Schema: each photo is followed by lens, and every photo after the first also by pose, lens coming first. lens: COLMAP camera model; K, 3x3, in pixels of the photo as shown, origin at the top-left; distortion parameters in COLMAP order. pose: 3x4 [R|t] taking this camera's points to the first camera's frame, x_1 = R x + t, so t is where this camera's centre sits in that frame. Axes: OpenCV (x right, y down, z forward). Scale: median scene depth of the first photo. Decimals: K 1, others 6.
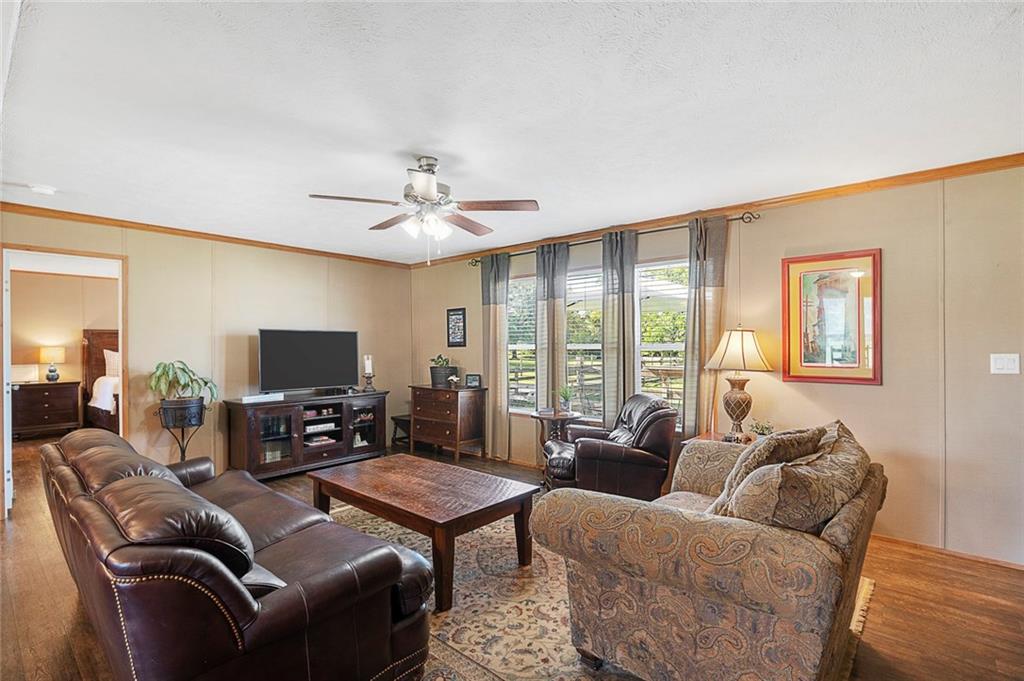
lens RADIAL K [[478.4, 0, 513.9], [0, 478.4, 346.3], [0, 0, 1]] dist [-0.002470, -0.000226]
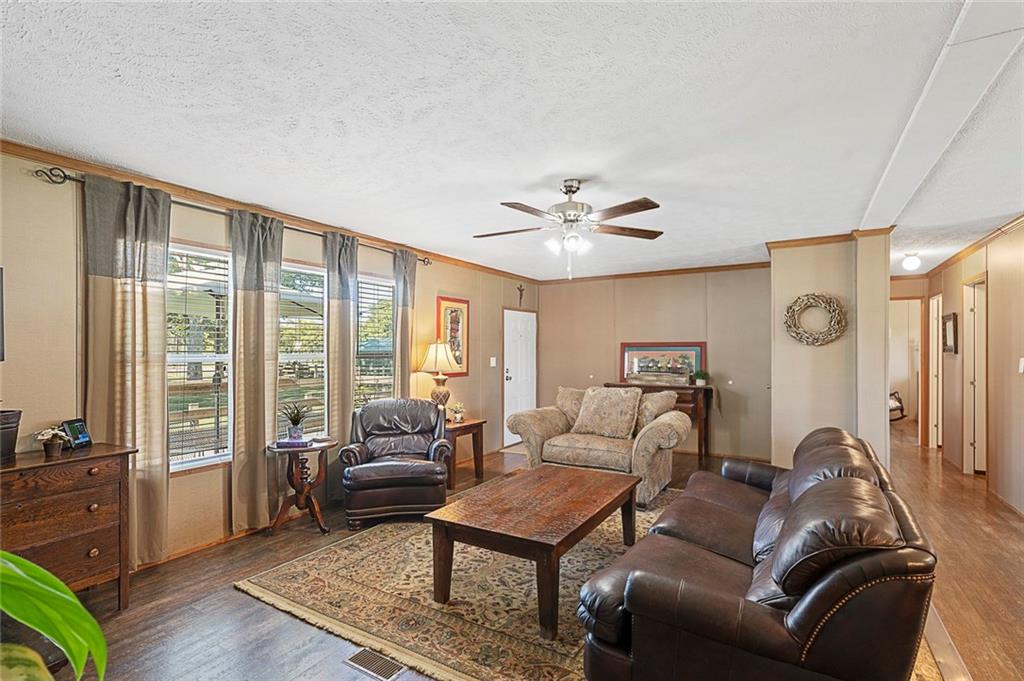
lens RADIAL K [[478.4, 0, 513.9], [0, 478.4, 344.3], [0, 0, 1]] dist [-0.002470, -0.000226]
pose [[-0.168027, 0.007719, 0.985752, -0.797665], [-0.000048, 0.999969, -0.007838, -0.018087], [-0.985782, -0.001365, -0.168021, 0.872900]]
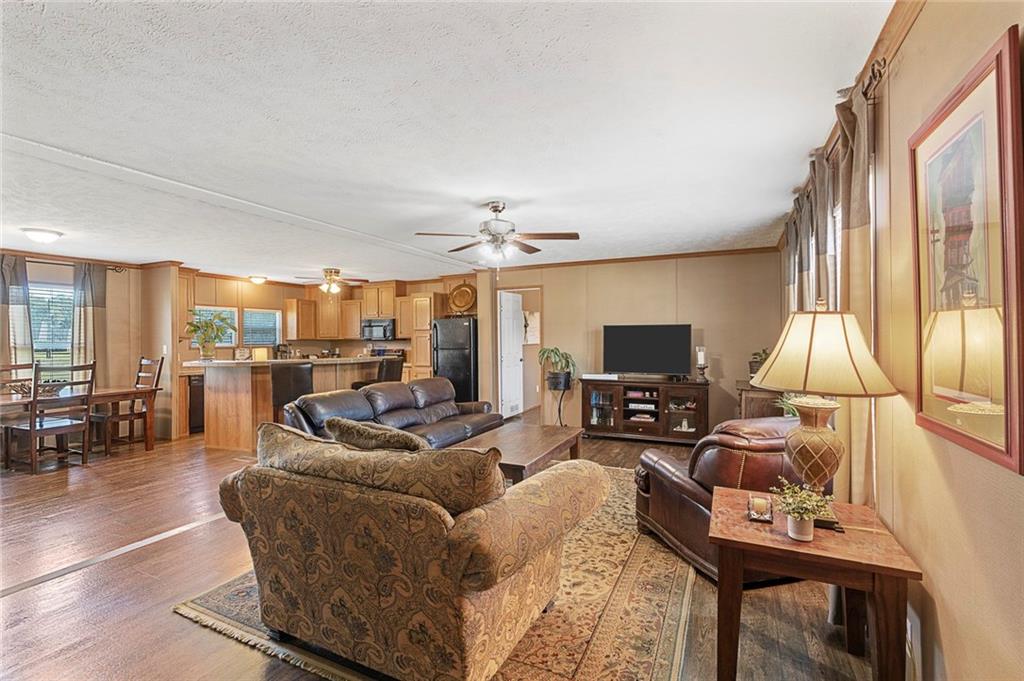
lens RADIAL K [[462.2, 0, 512.0], [0, 462.2, 337.2], [0, 0, 1]] dist [0.001585, 0.000023]
pose [[0.258277, 0.000634, -0.966071, 0.752716], [0.001565, 0.999998, 0.001075, -0.004990], [0.966070, -0.001790, 0.258276, 0.472977]]
